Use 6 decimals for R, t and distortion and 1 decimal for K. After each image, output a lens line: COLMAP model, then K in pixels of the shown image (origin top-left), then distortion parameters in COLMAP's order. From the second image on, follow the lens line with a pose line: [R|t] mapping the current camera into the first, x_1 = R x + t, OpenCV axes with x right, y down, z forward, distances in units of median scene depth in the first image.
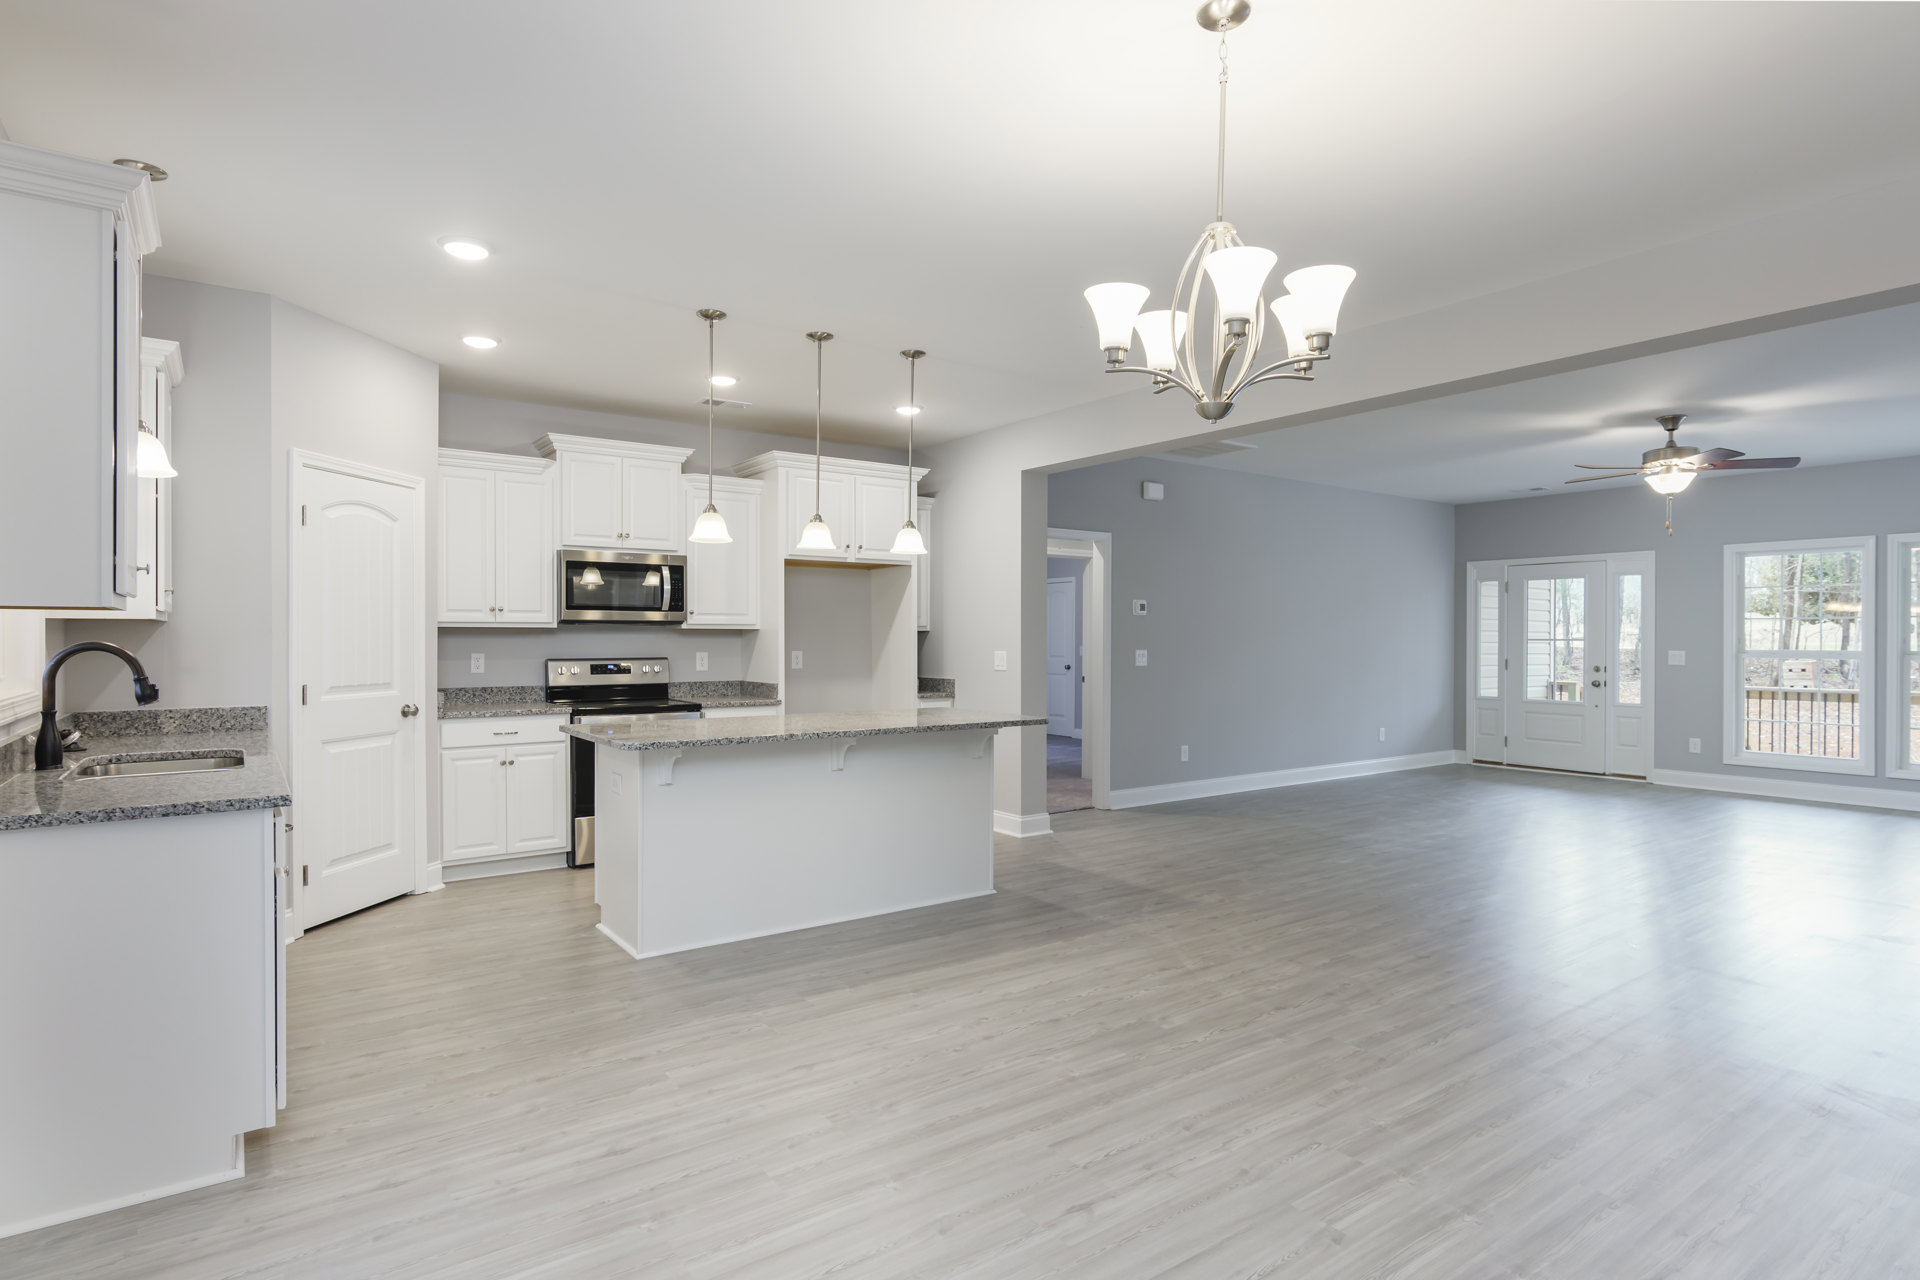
lens RADIAL K [[1010.6, 0, 960.0], [0, 1010.6, 640.0], [0, 0, 1]] dist [-0.001036, 0.001677]
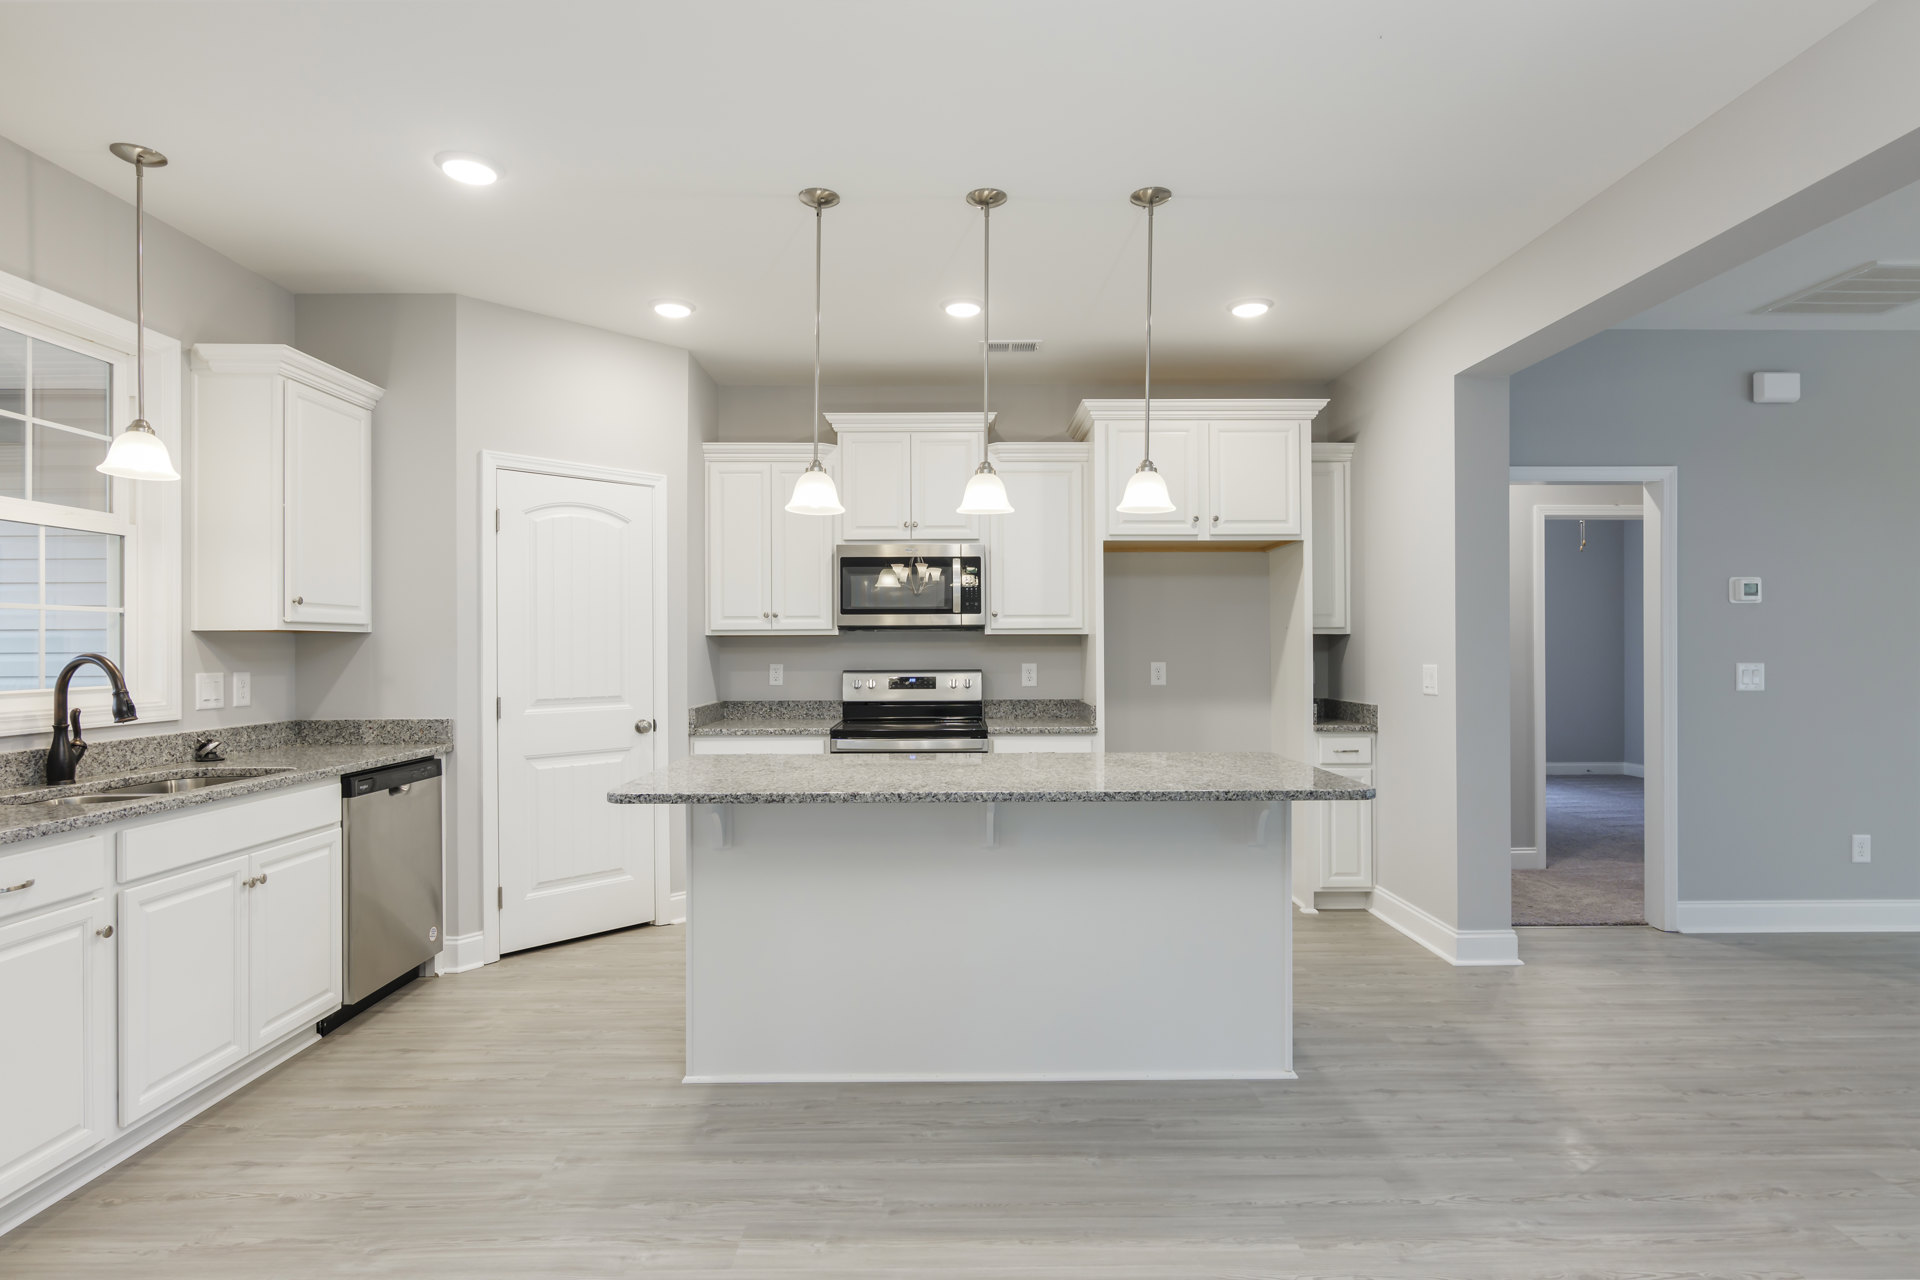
lens RADIAL K [[986.9, 0, 959.0], [0, 986.9, 642.8], [0, 0, 1]] dist [-0.001911, 0.002233]
pose [[0.815225, -0.006592, -0.579107, 0.176495], [0.003650, 0.999974, -0.006246, 0.000173], [0.579133, 0.002978, 0.815227, 0.354024]]
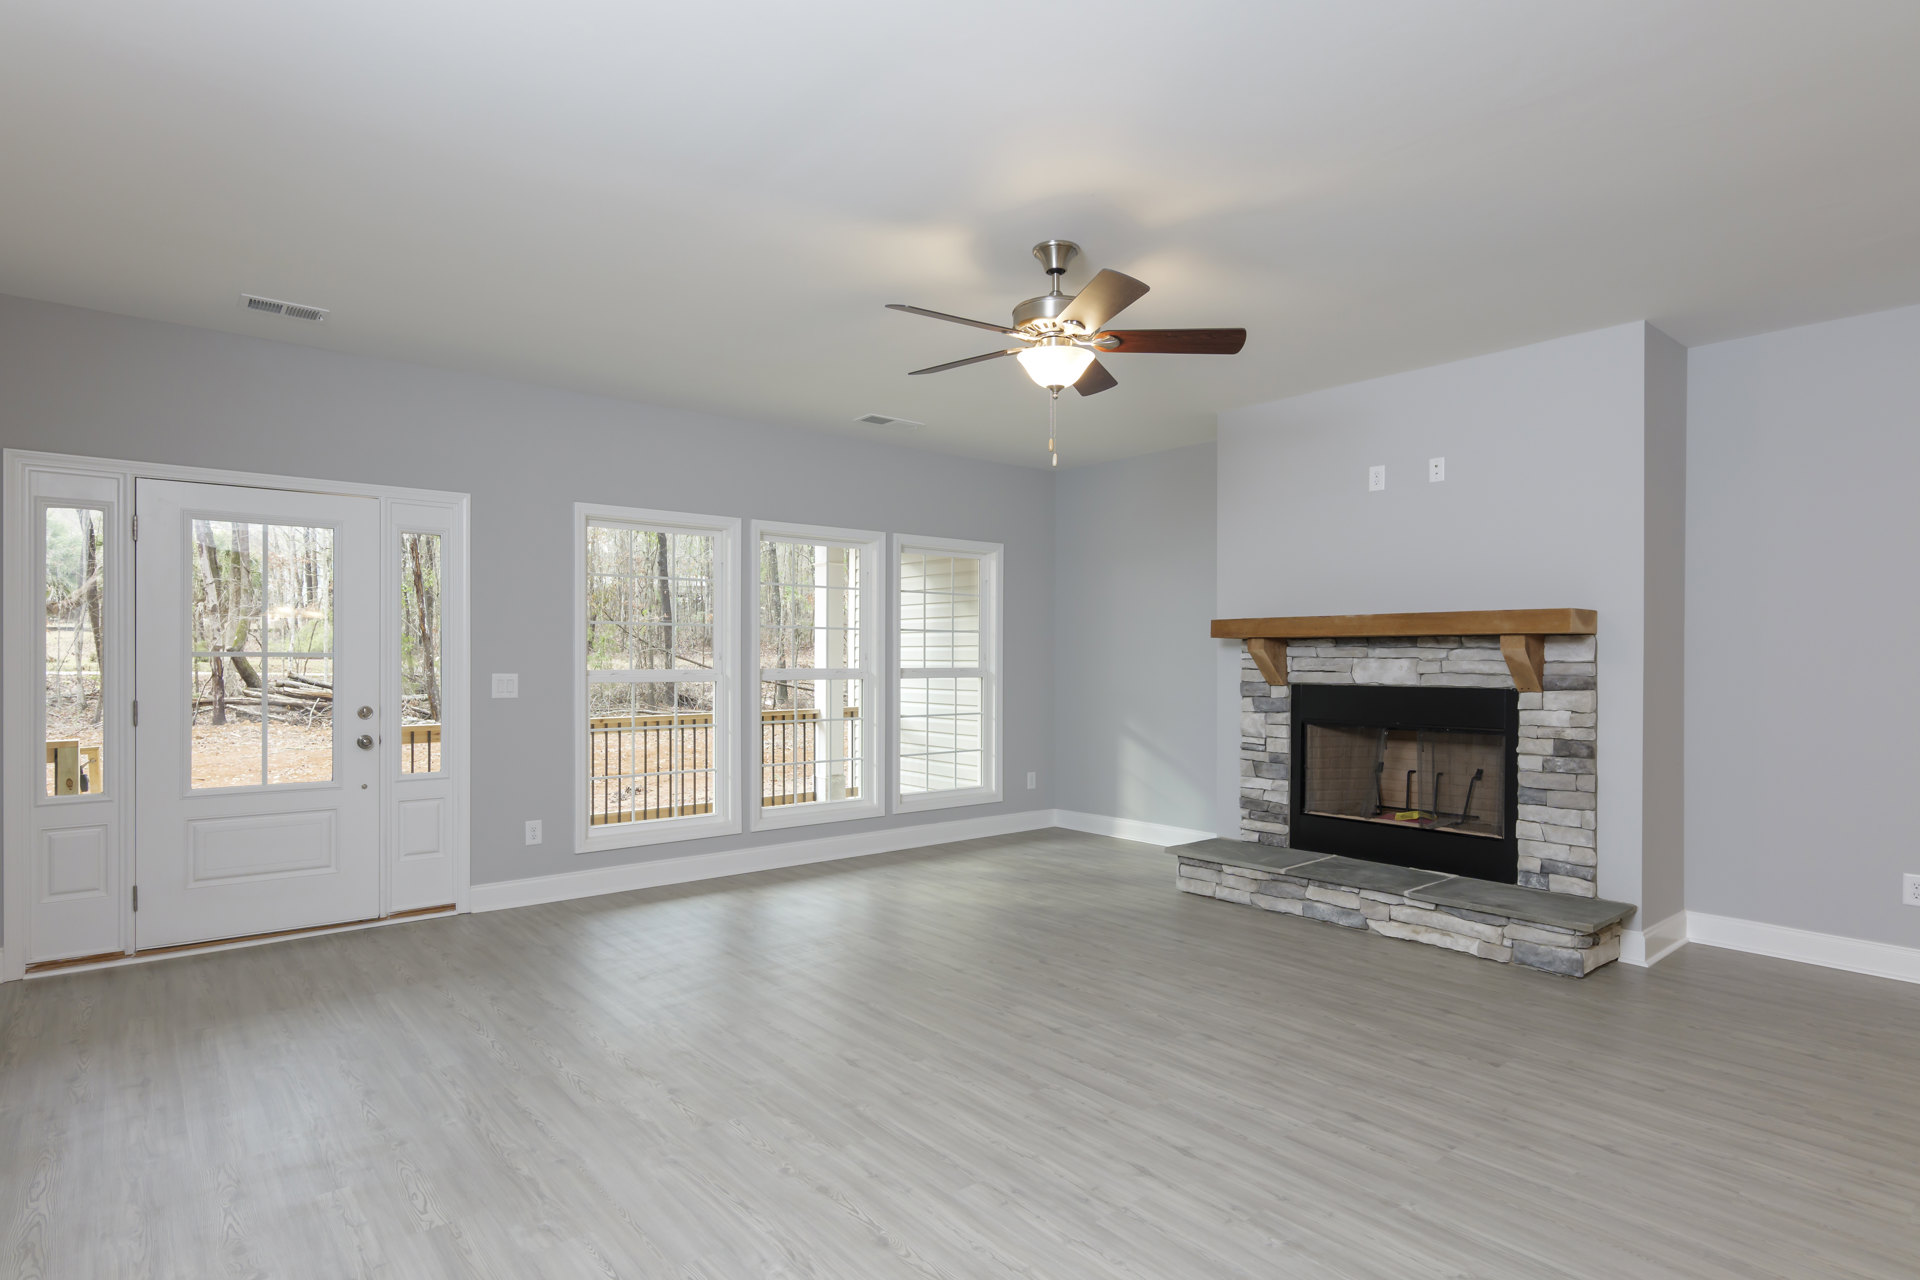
lens RADIAL K [[1012.8, 0, 963.3], [0, 1012.8, 658.0], [0, 0, 1]] dist [-0.000446, 0.000548]
pose [[-0.069459, -0.003335, 0.997579, 0.170351], [-0.001403, 0.999994, 0.003245, -0.000440], [-0.997584, -0.001174, -0.069464, 1.152123]]
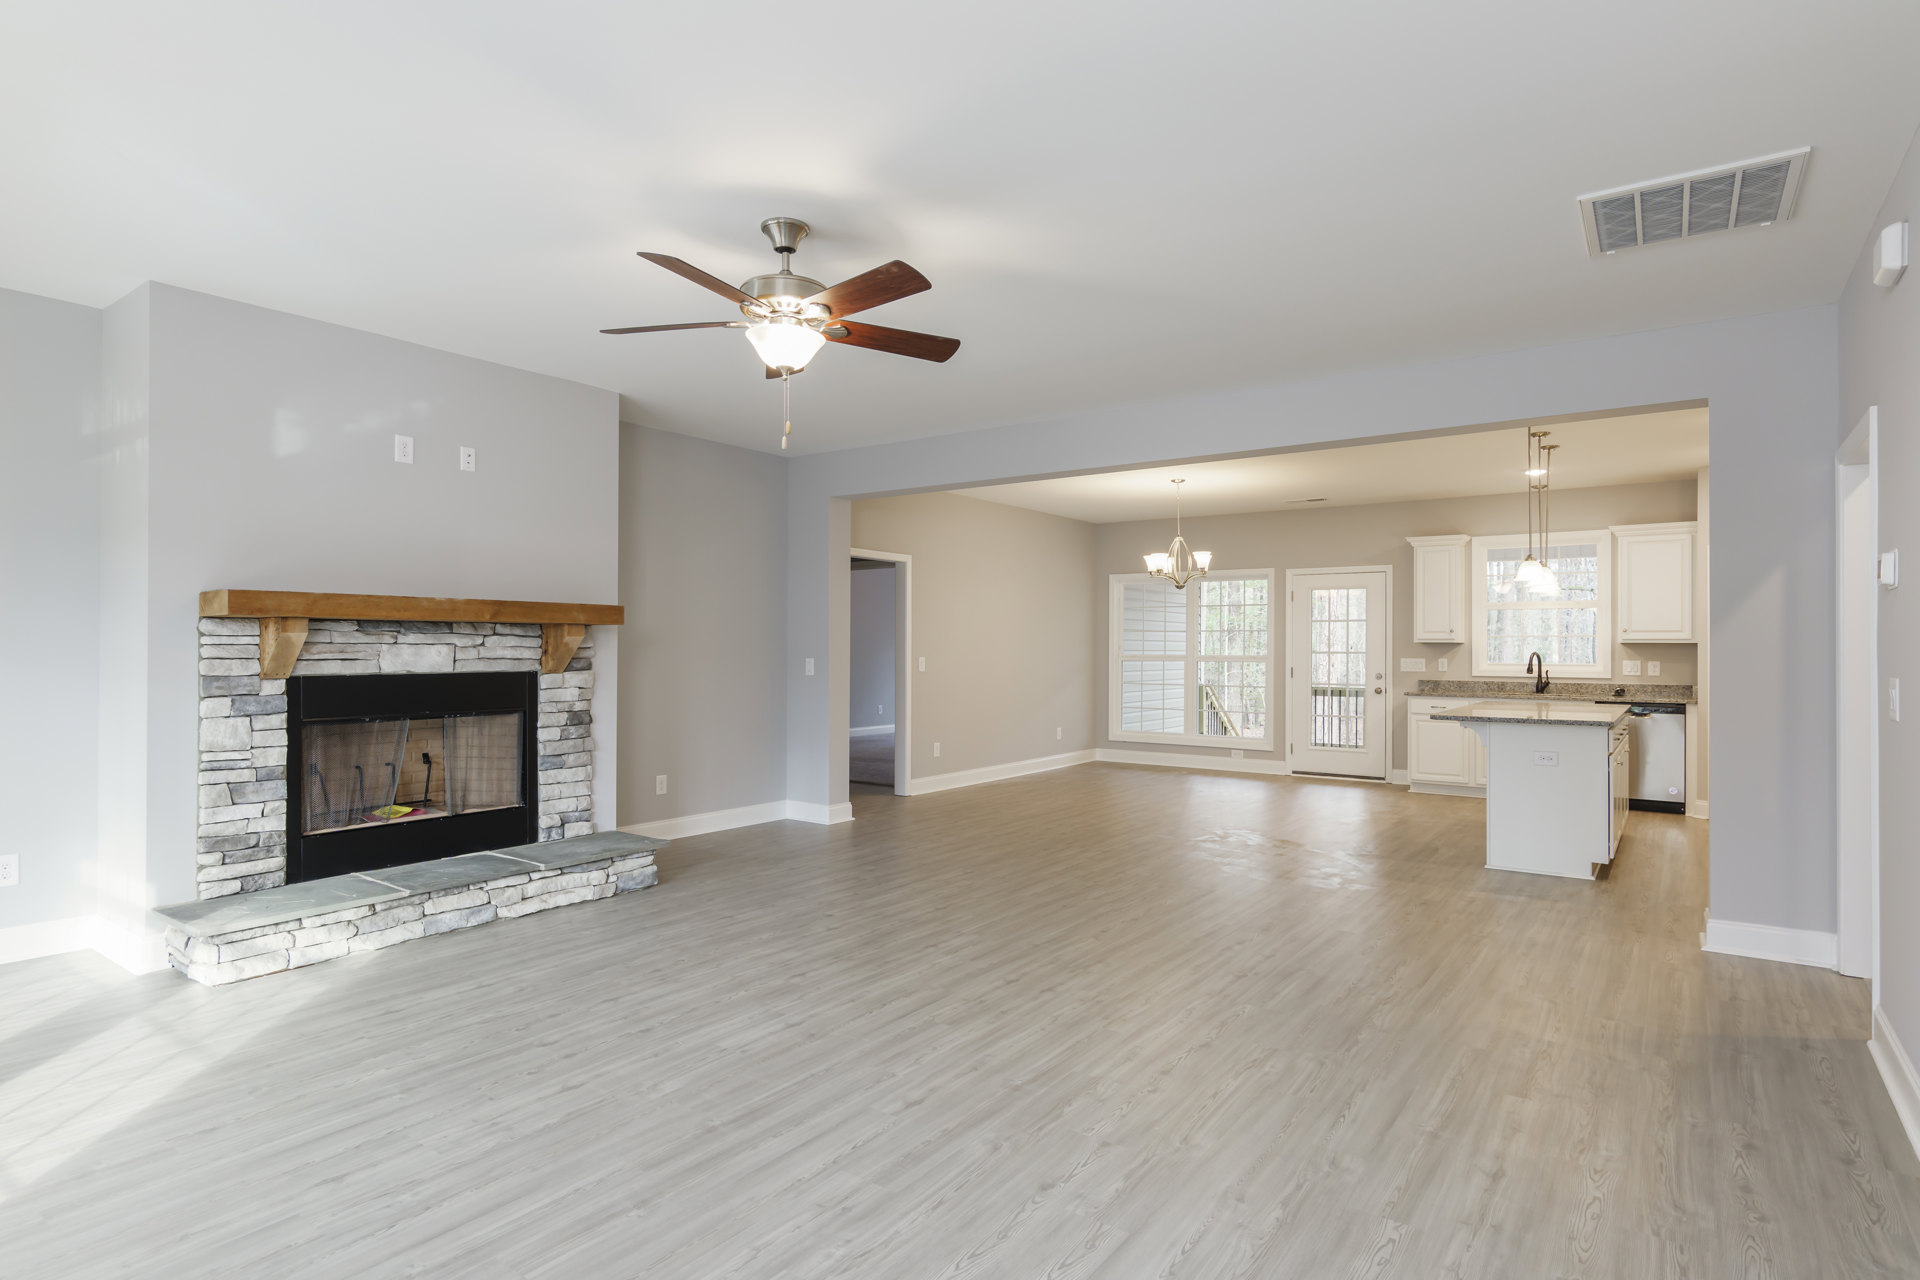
lens RADIAL K [[1010.6, 0, 960.0], [0, 1010.6, 640.0], [0, 0, 1]] dist [-0.001036, 0.001677]
pose [[-0.949458, -0.009532, -0.313749, 0.827286], [-0.007696, 0.999945, -0.007092, 0.000998], [0.313800, -0.004319, -0.949479, 1.623239]]
